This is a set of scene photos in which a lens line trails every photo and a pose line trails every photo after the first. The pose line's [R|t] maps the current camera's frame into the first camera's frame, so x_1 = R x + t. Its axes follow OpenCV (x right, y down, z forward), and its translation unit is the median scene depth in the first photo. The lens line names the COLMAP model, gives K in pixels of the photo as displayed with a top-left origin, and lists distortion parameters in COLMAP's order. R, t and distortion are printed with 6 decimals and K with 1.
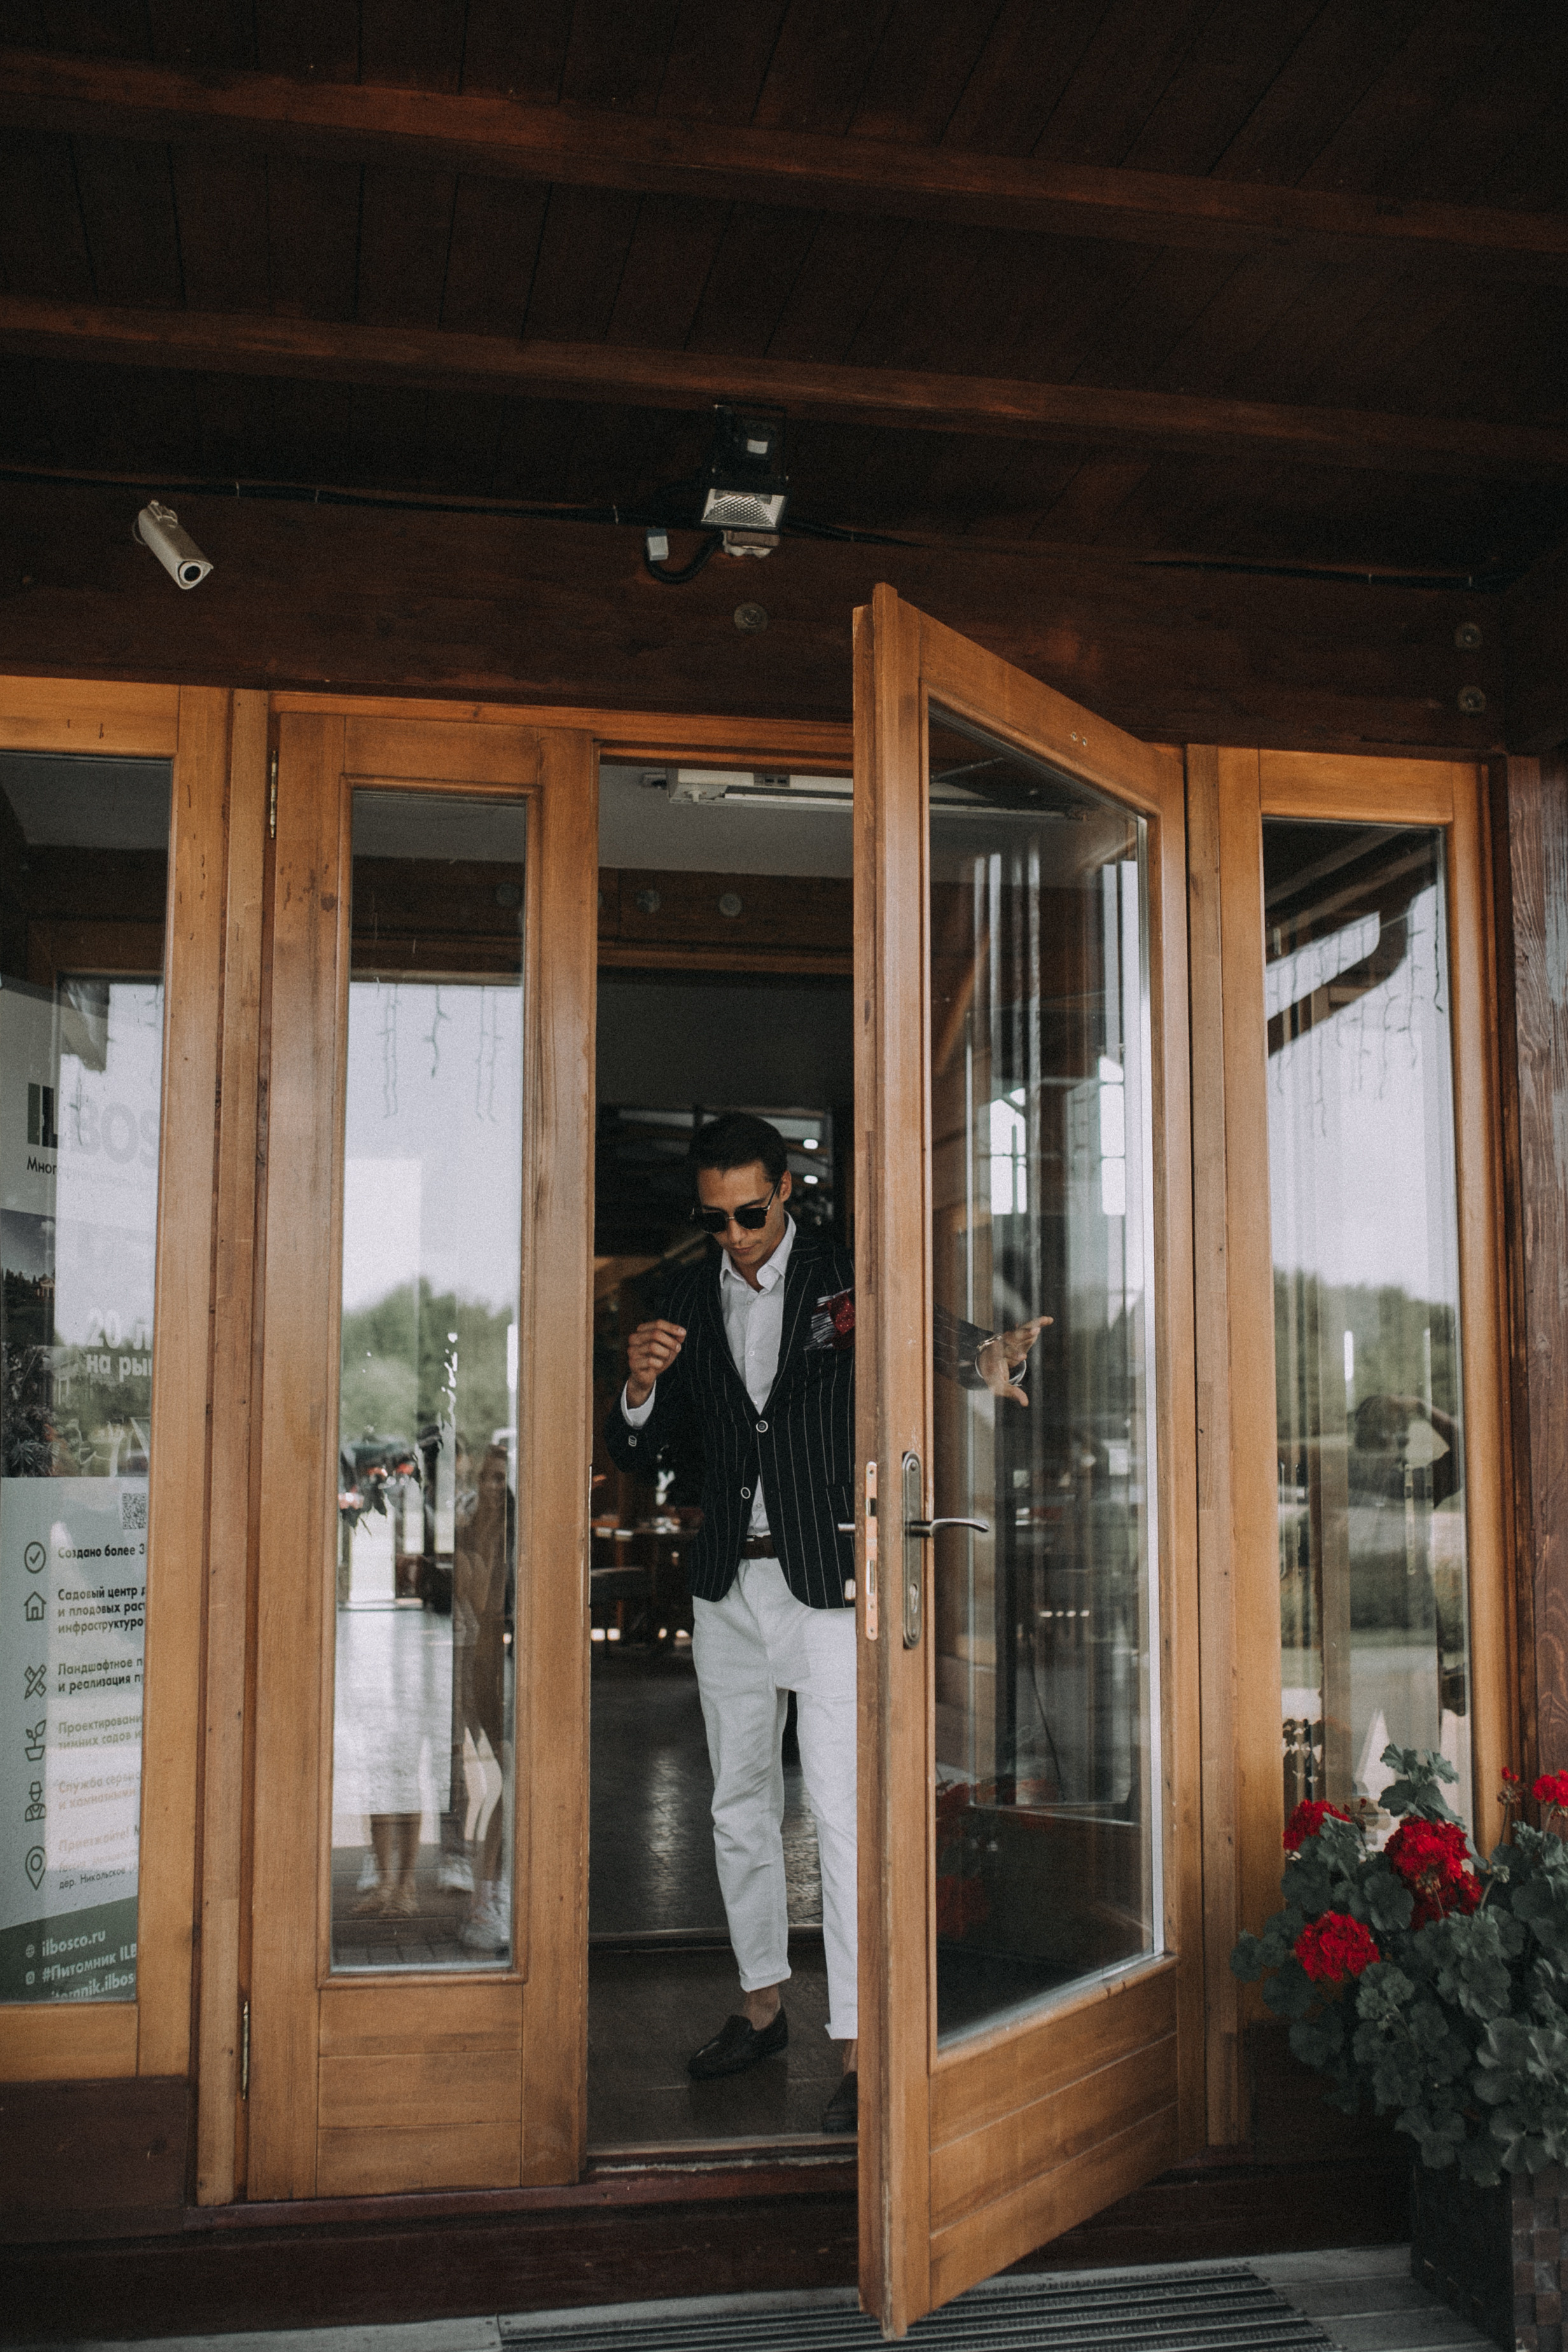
lens RADIAL K [[2193.9, 0, 784.0], [0, 2193.9, 1176.0], [0, 0, 1]] dist [-0.009285, -0.005514]
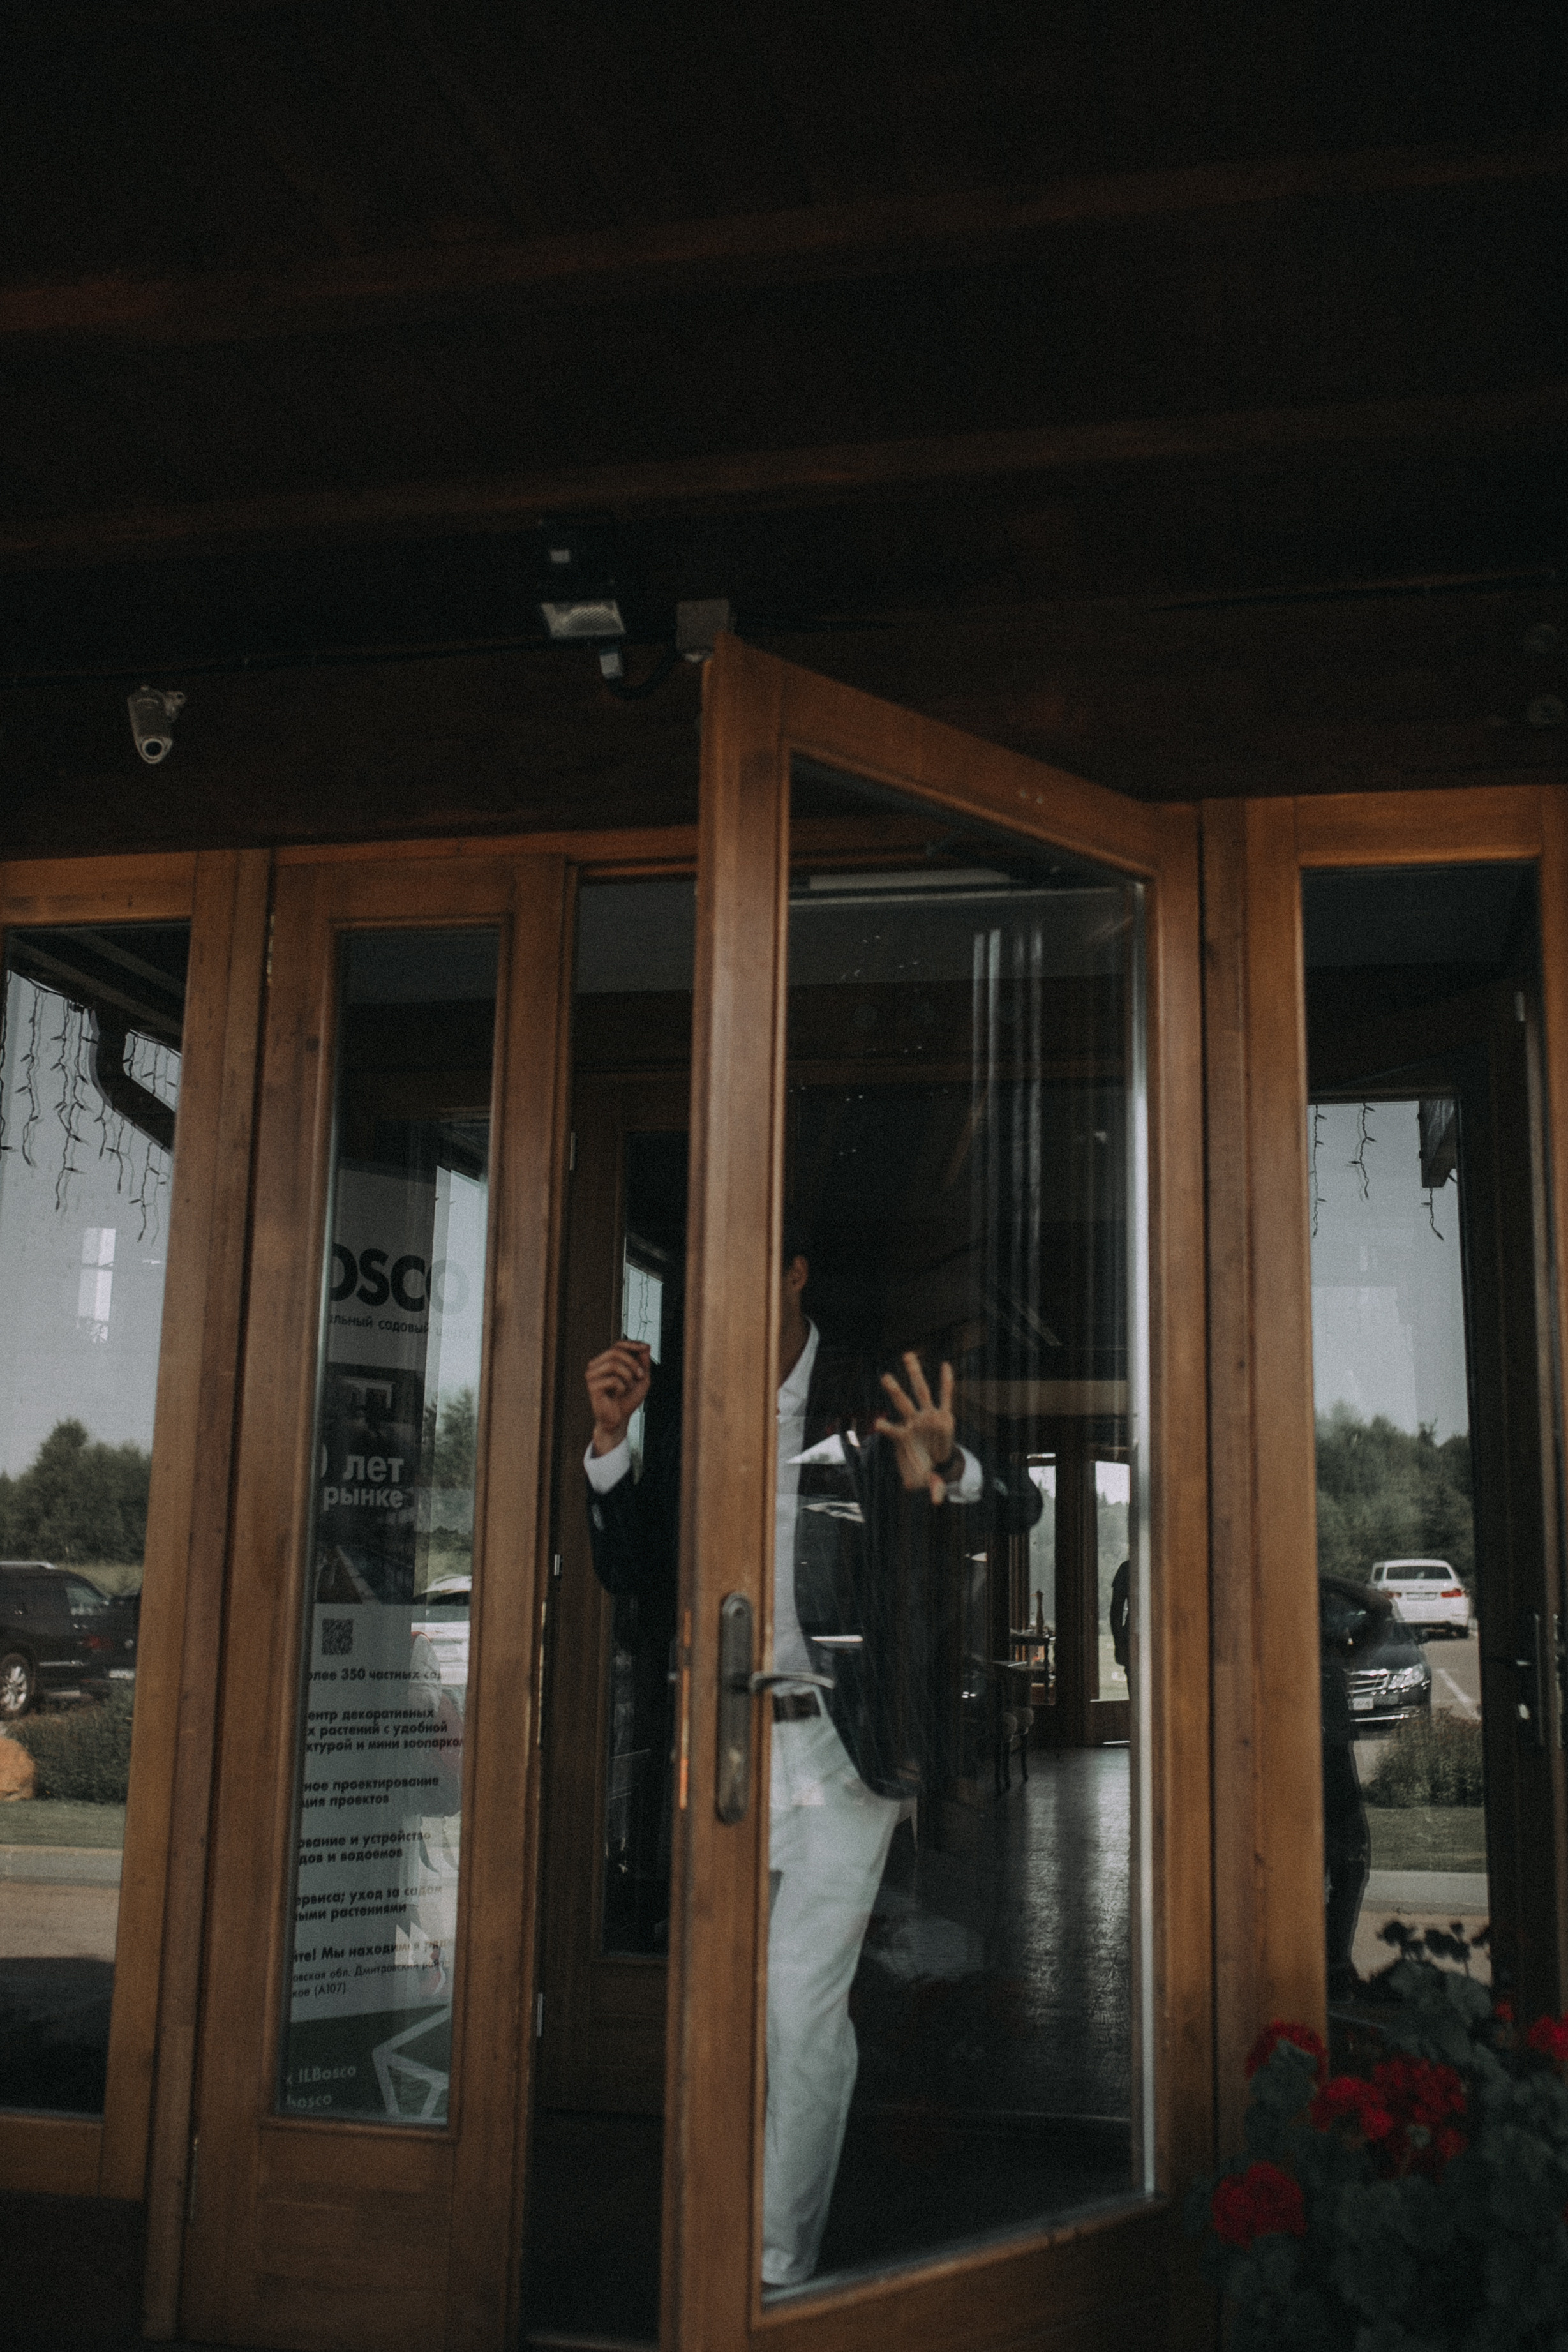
lens RADIAL K [[2214.2, 0, 785.2], [0, 2214.2, 1123.4], [0, 0, 1]] dist [-0.004112, 0.020129]
pose [[0.929502, -0.057672, -0.364280, 0.374258], [0.027950, 0.995873, -0.086349, 0.009409], [0.367757, 0.070080, 0.927278, 0.112716]]
